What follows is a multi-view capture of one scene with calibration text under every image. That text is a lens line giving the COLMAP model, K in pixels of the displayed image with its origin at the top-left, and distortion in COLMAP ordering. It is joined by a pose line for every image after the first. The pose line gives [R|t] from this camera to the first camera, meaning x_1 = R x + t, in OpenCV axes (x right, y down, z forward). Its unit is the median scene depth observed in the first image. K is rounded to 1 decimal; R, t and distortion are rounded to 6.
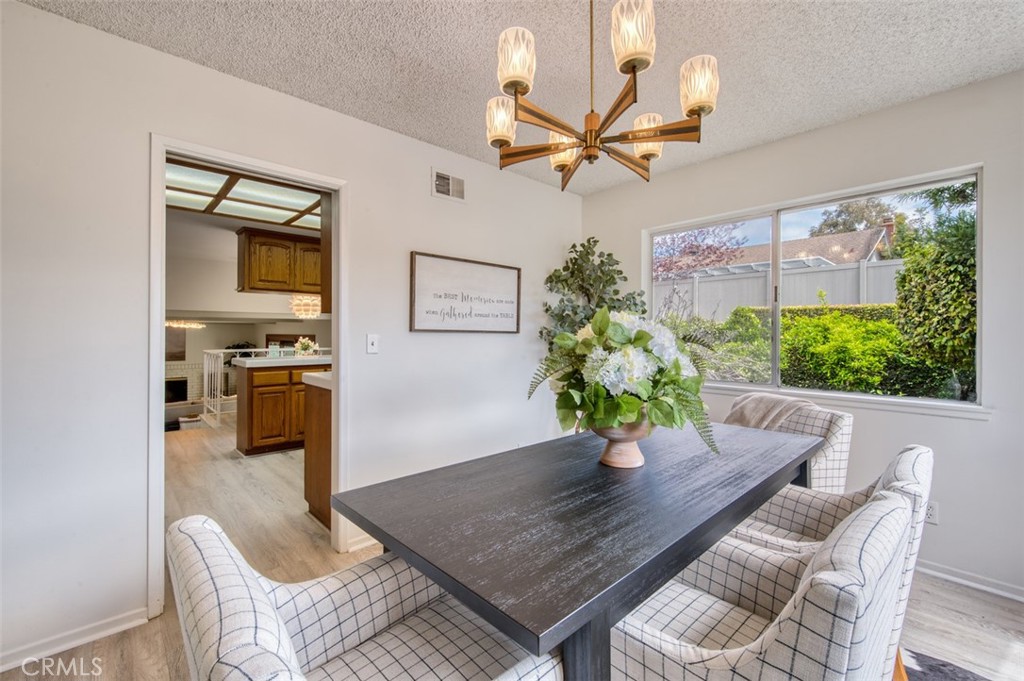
lens RADIAL K [[435.7, 0, 522.7], [0, 435.7, 336.8], [0, 0, 1]] dist [0.000627, -0.000043]
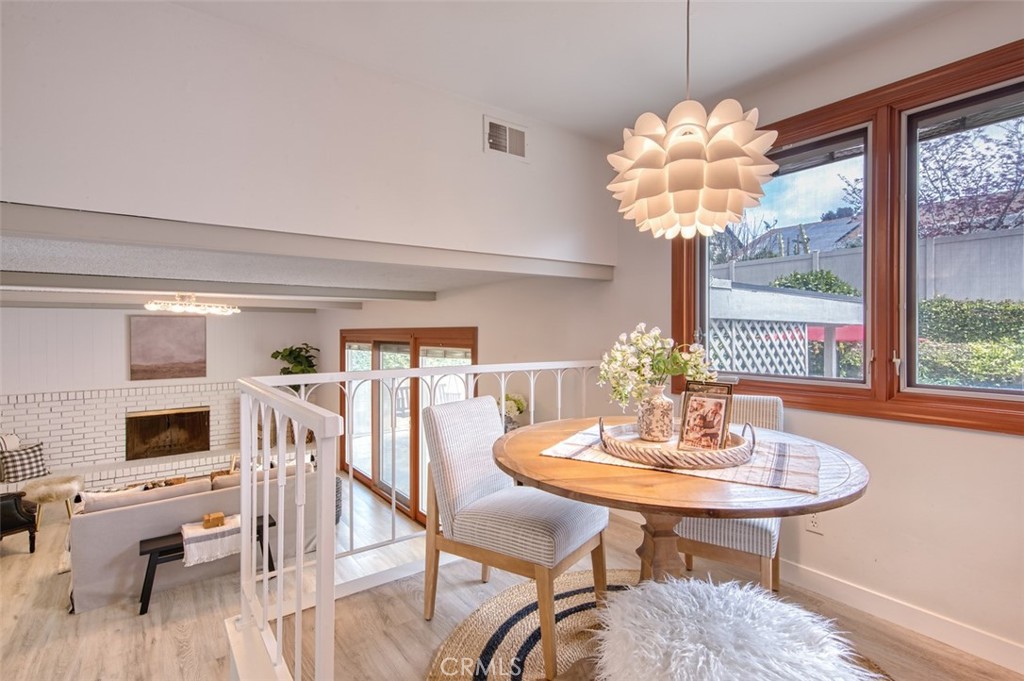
lens RADIAL K [[499.0, 0, 511.5], [0, 499.0, 335.0], [0, 0, 1]] dist [0.015498, 0.001754]
pose [[0.991507, -0.007917, -0.129813, -0.724789], [0.008595, 0.999952, 0.004660, 0.001437], [0.129770, -0.005736, 0.991528, 0.991355]]
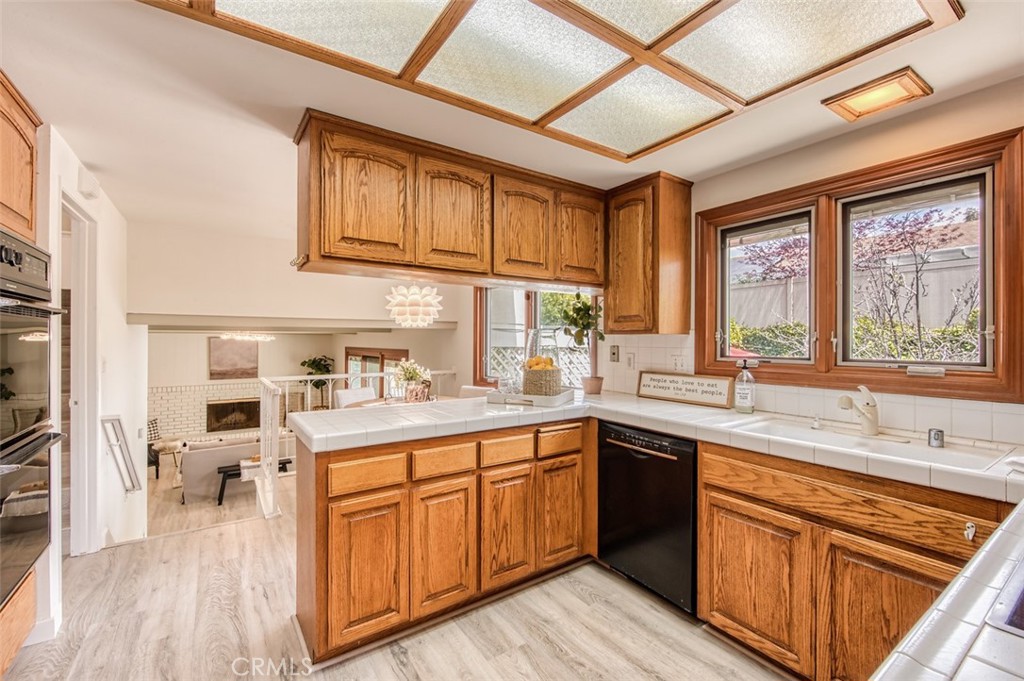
lens RADIAL K [[435.7, 0, 504.9], [0, 435.7, 340.6], [0, 0, 1]] dist [0.000627, -0.000043]
pose [[0.984810, -0.006499, -0.173513, -0.366587], [0.005642, 0.999969, -0.005432, -0.027173], [0.173543, 0.004370, 0.984817, 0.596930]]
